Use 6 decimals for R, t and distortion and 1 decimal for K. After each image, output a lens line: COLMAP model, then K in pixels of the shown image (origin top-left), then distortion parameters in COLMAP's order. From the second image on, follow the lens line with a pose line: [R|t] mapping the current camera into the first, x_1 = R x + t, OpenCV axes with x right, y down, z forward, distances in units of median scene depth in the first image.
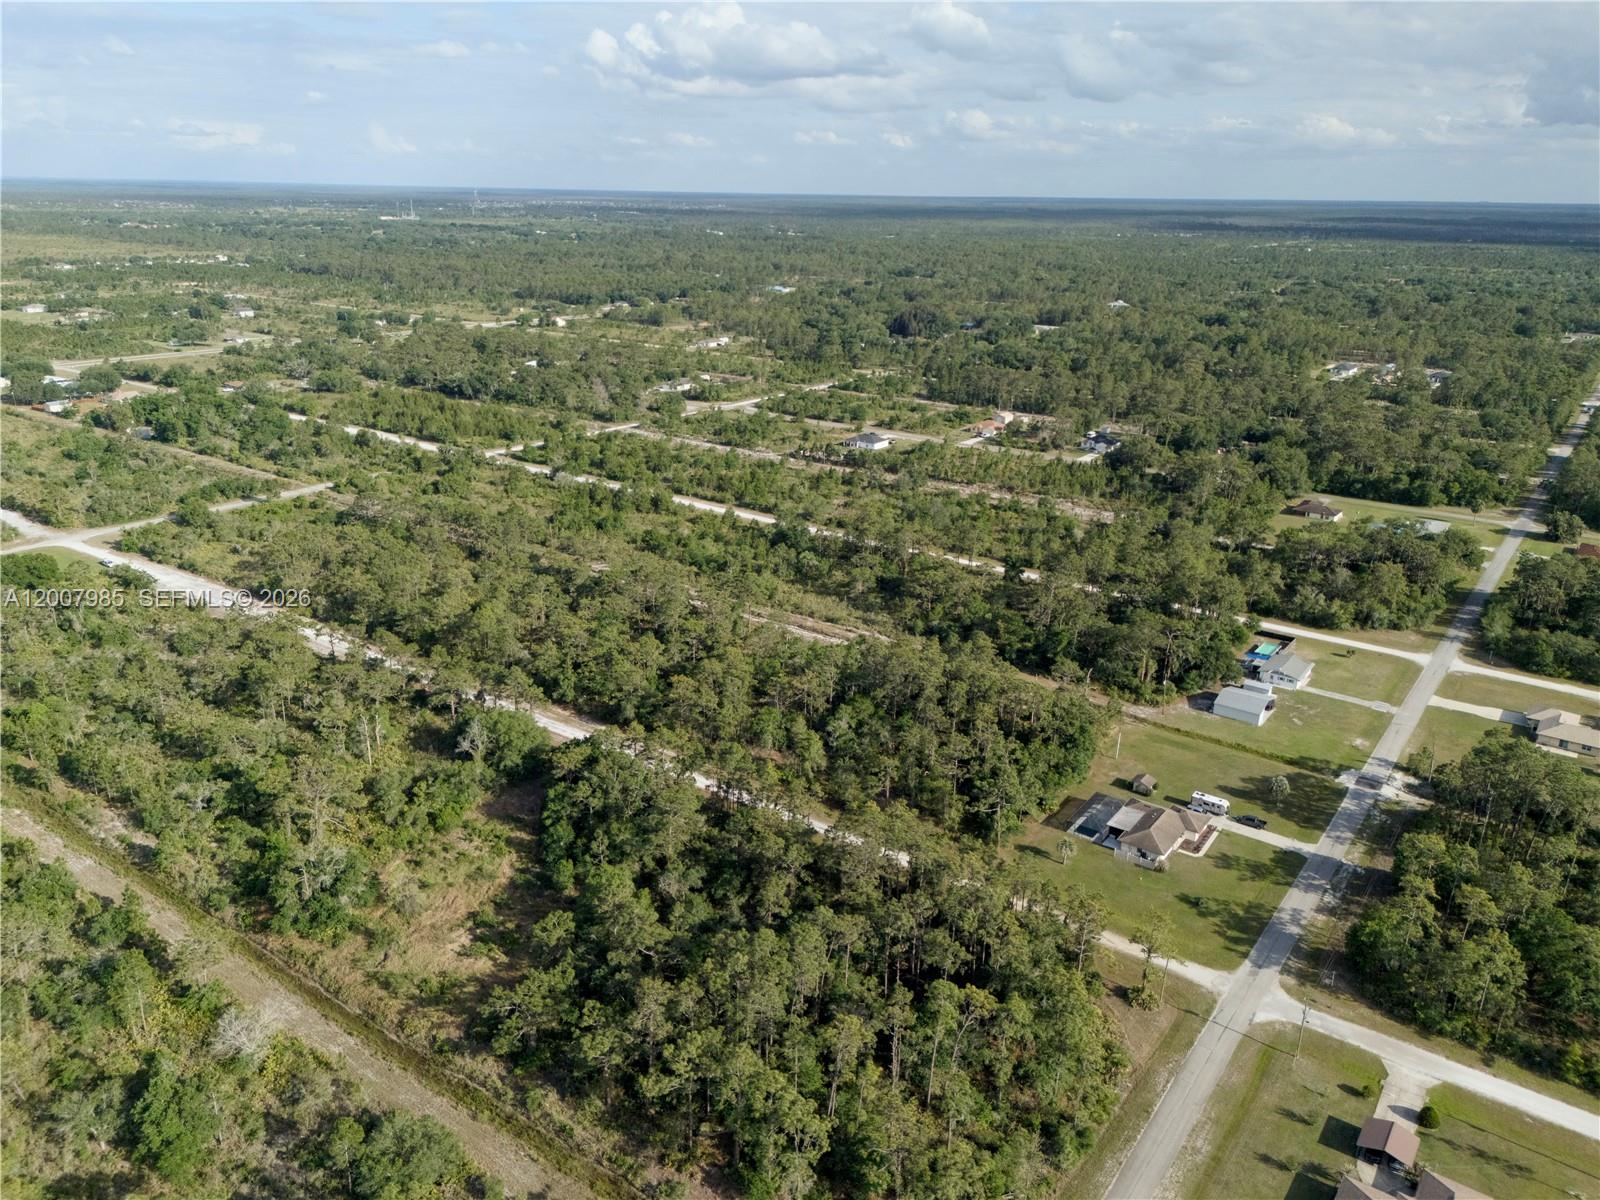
lens RADIAL K [[1166.9, 0, 800.0], [0, 1166.9, 600.0], [0, 0, 1]] dist [0.082326, -0.080770]
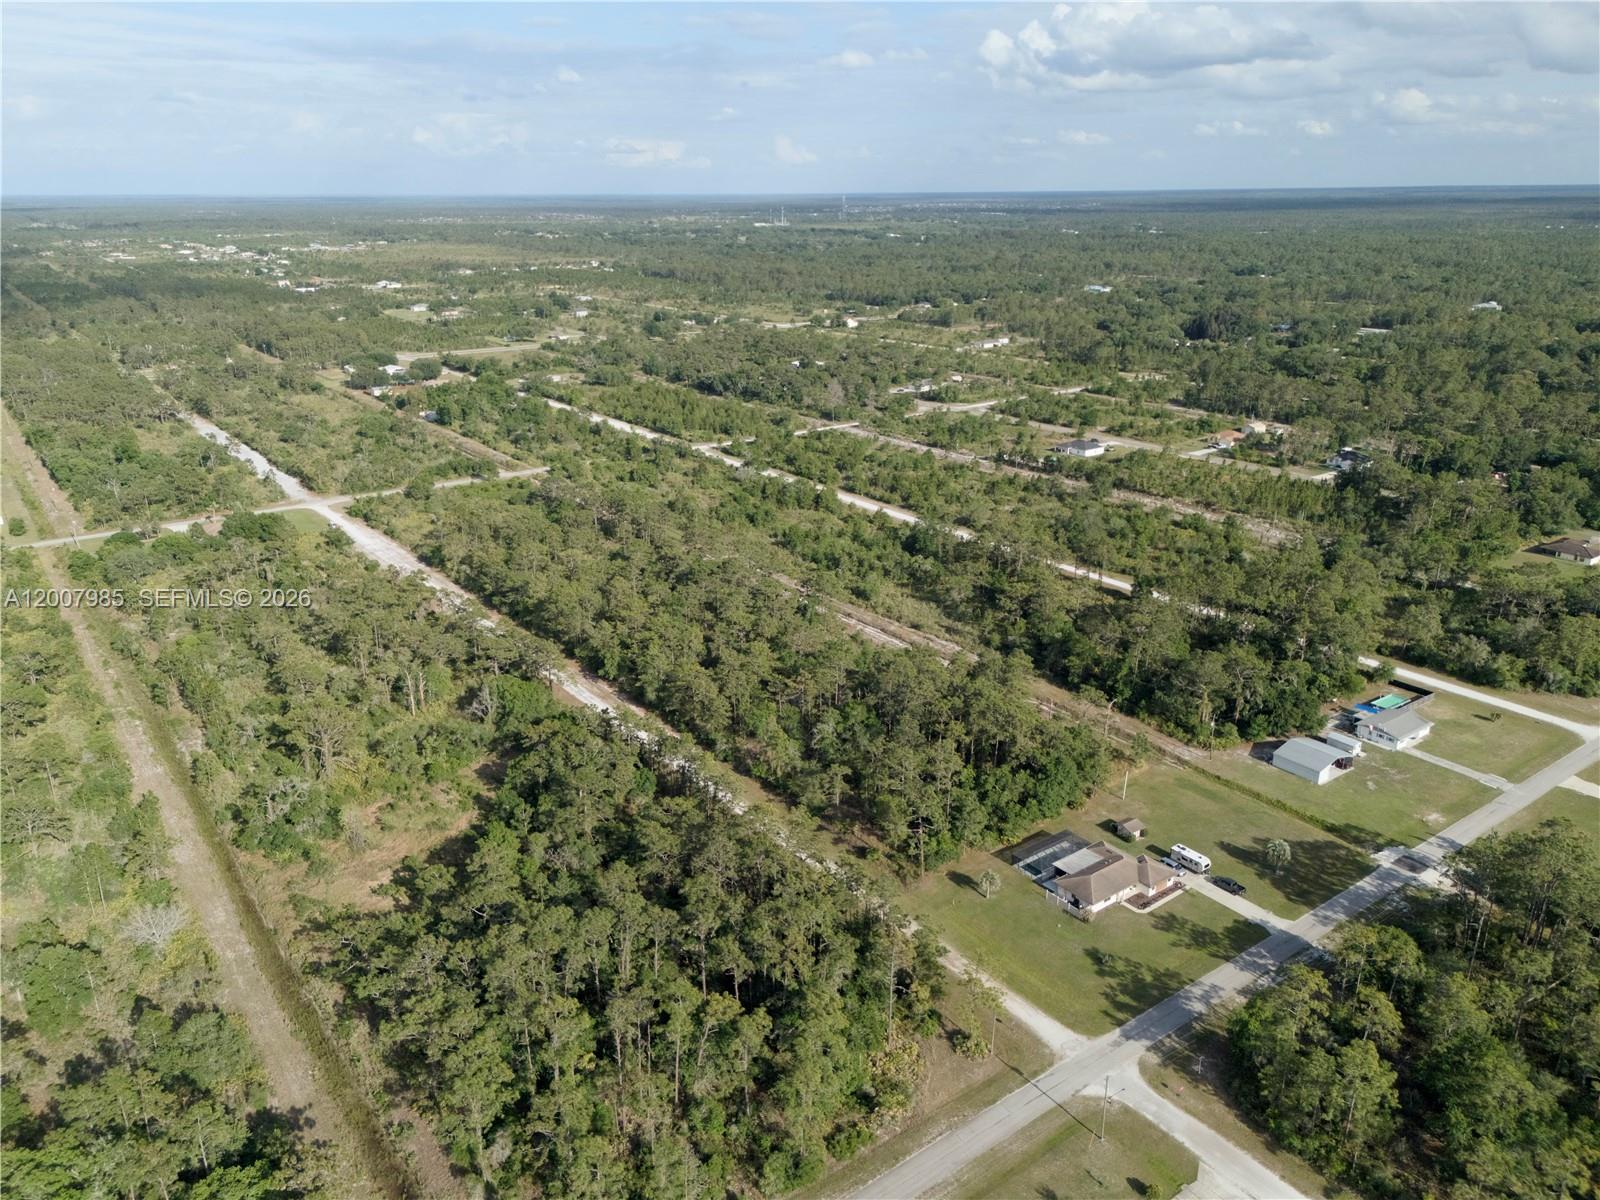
lens RADIAL K [[1166.9, 0, 800.0], [0, 1166.9, 600.0], [0, 0, 1]] dist [0.082326, -0.080770]
pose [[0.953348, 0.078946, -0.291368, 0.161585], [-0.079155, 0.996801, 0.011091, -0.005930], [0.291311, 0.012490, 0.956547, 0.024620]]
